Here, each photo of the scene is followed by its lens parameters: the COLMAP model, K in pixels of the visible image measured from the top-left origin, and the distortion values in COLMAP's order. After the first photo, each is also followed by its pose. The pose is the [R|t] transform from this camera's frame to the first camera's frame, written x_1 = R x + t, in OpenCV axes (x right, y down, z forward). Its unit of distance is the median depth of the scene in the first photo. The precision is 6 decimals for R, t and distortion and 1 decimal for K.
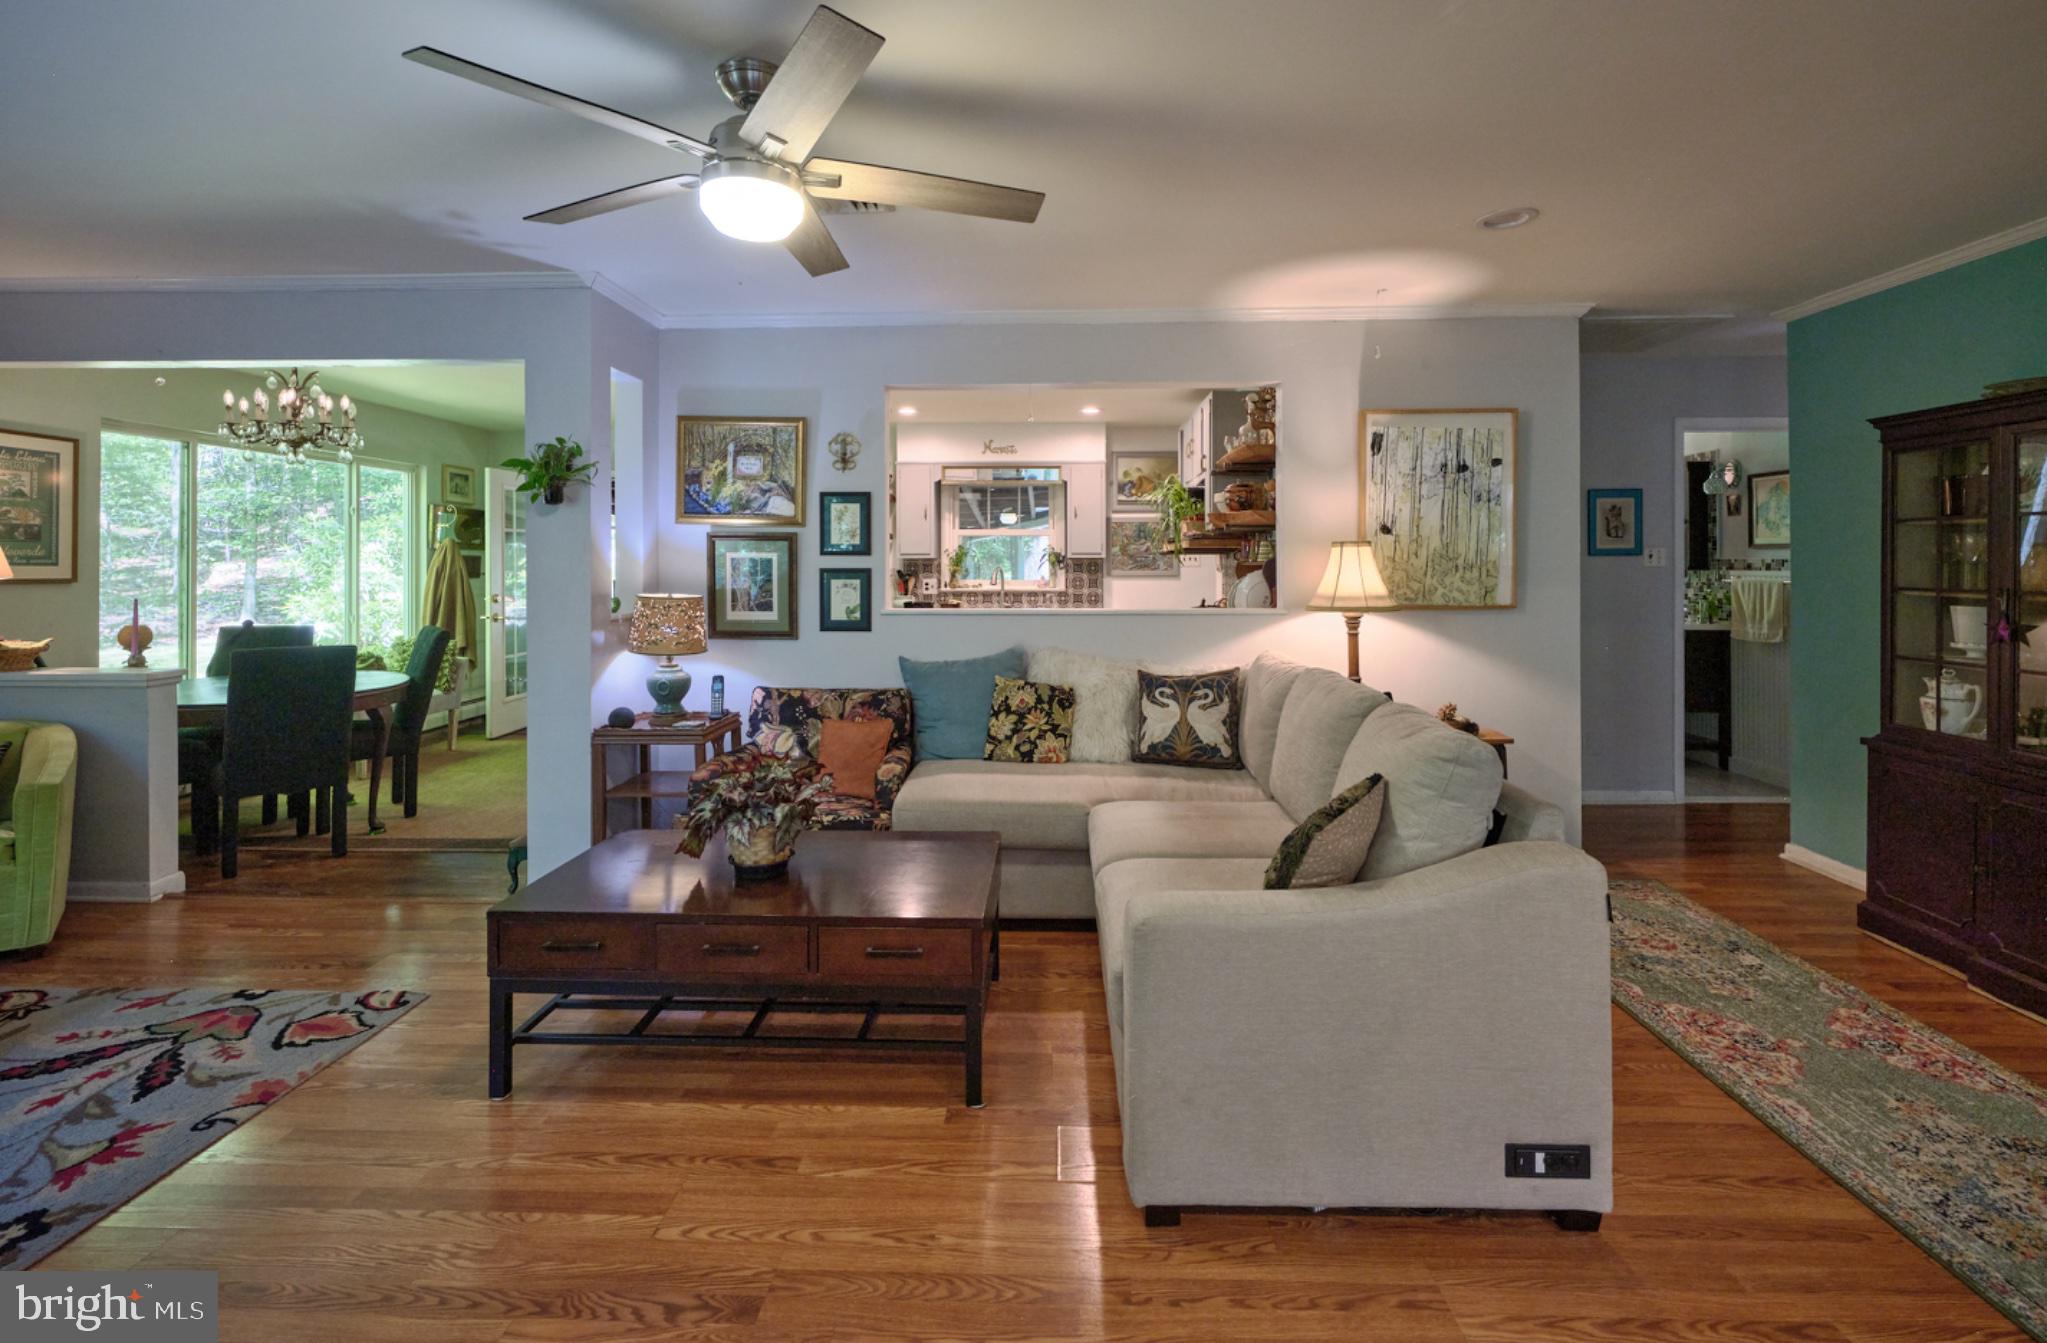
lens RADIAL K [[917.6, 0, 1022.2], [0, 917.6, 560.8], [0, 0, 1]] dist [-0.004092, 0.000676]
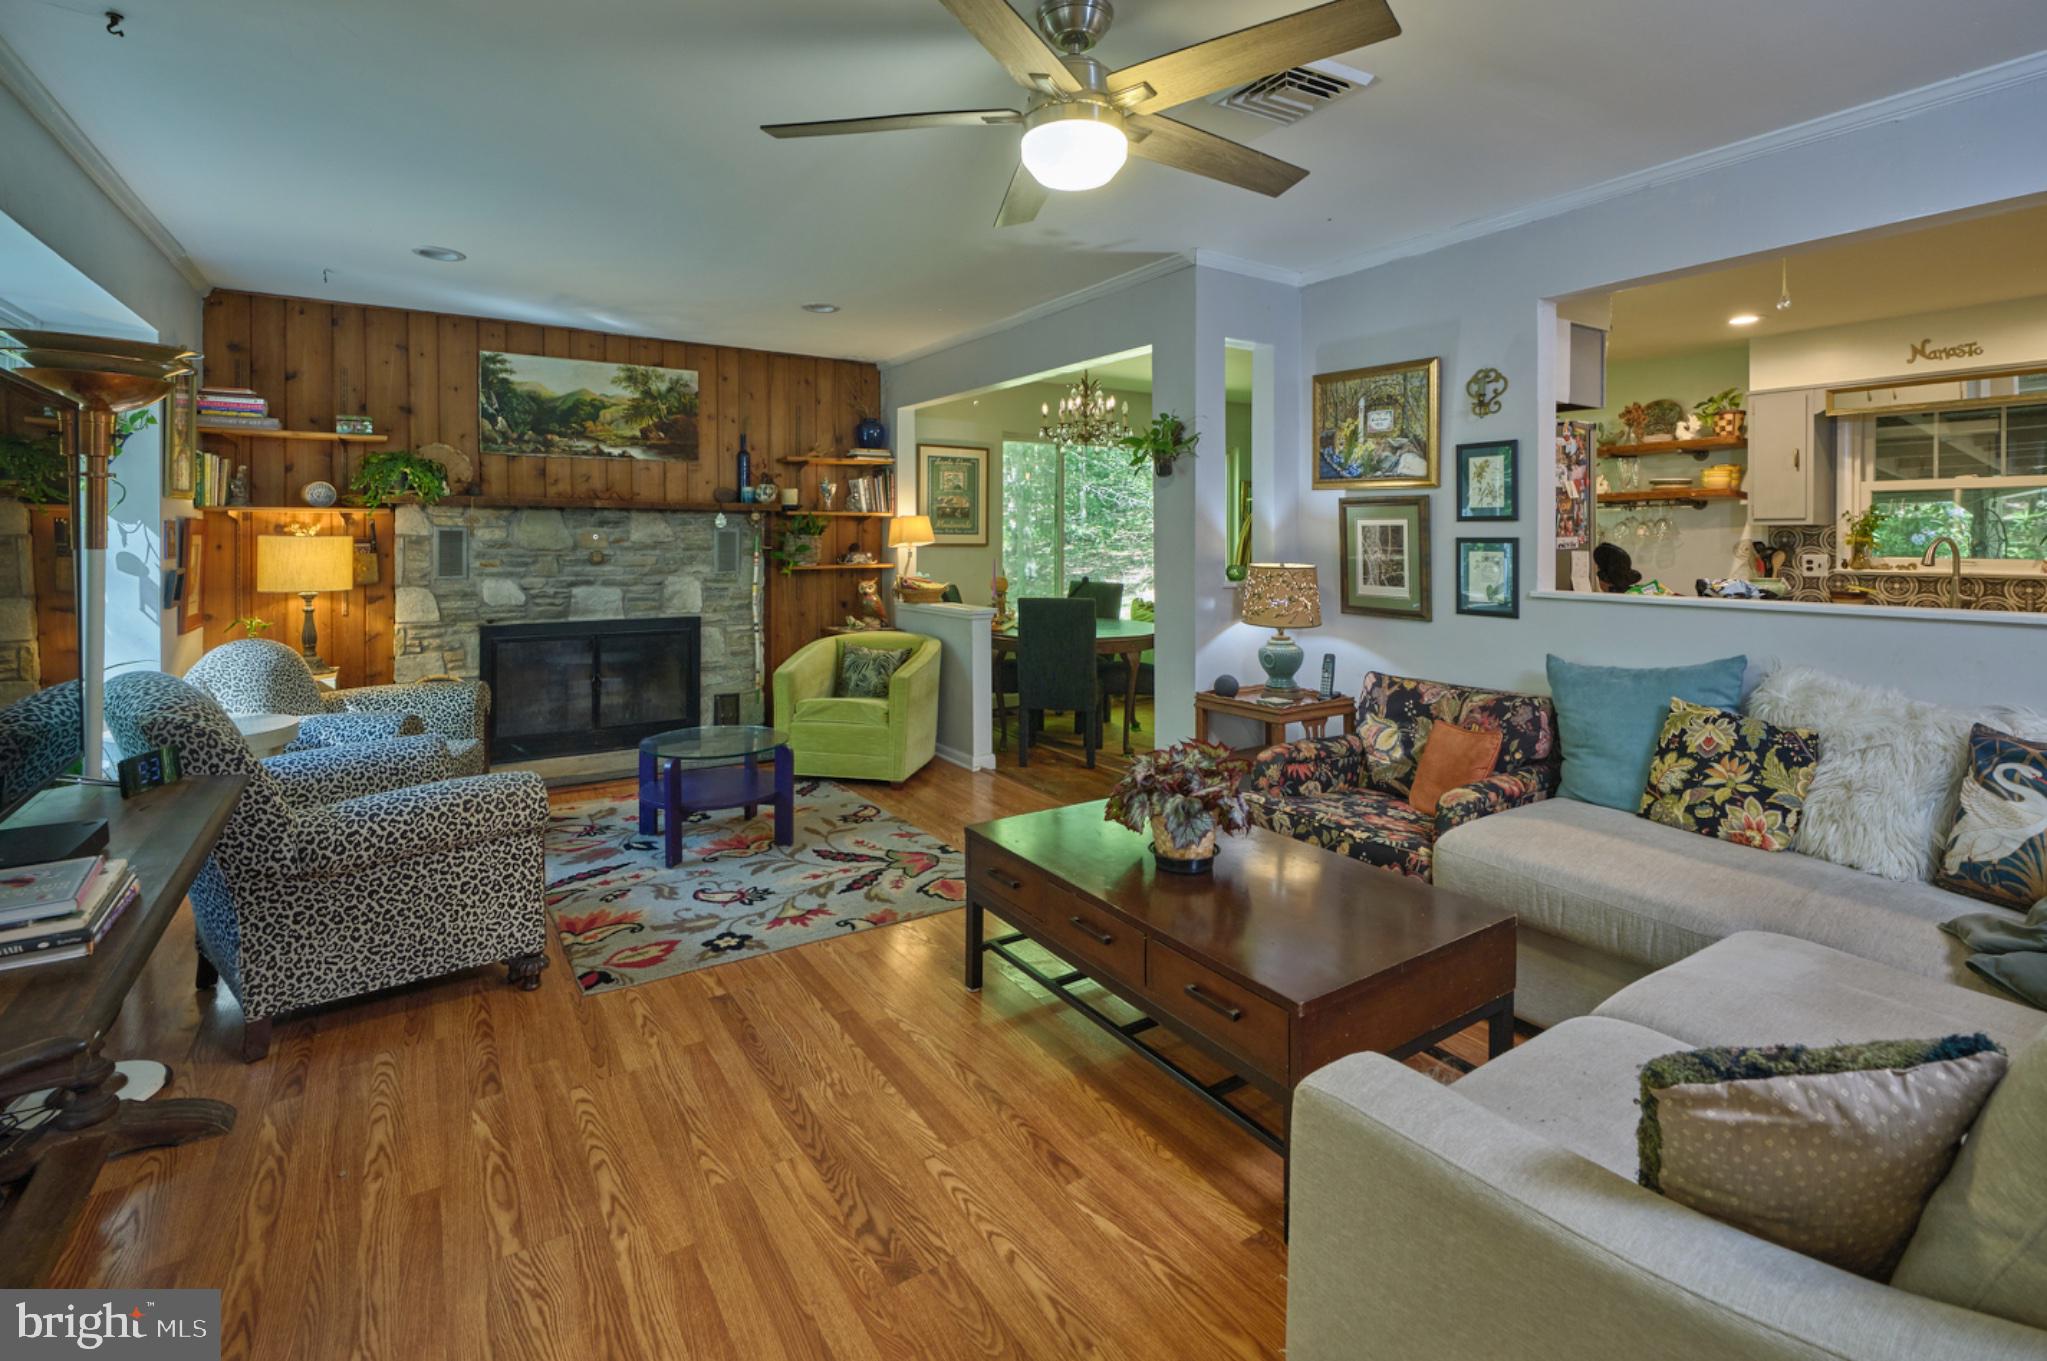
lens RADIAL K [[929.5, 0, 1030.1], [0, 929.5, 538.7], [0, 0, 1]] dist [-0.003303, 0.001513]
pose [[0.581143, 0.003288, -0.813794, 0.241562], [0.002588, 0.999979, 0.005888, 0.003455], [0.813797, -0.005528, 0.581123, 0.209695]]
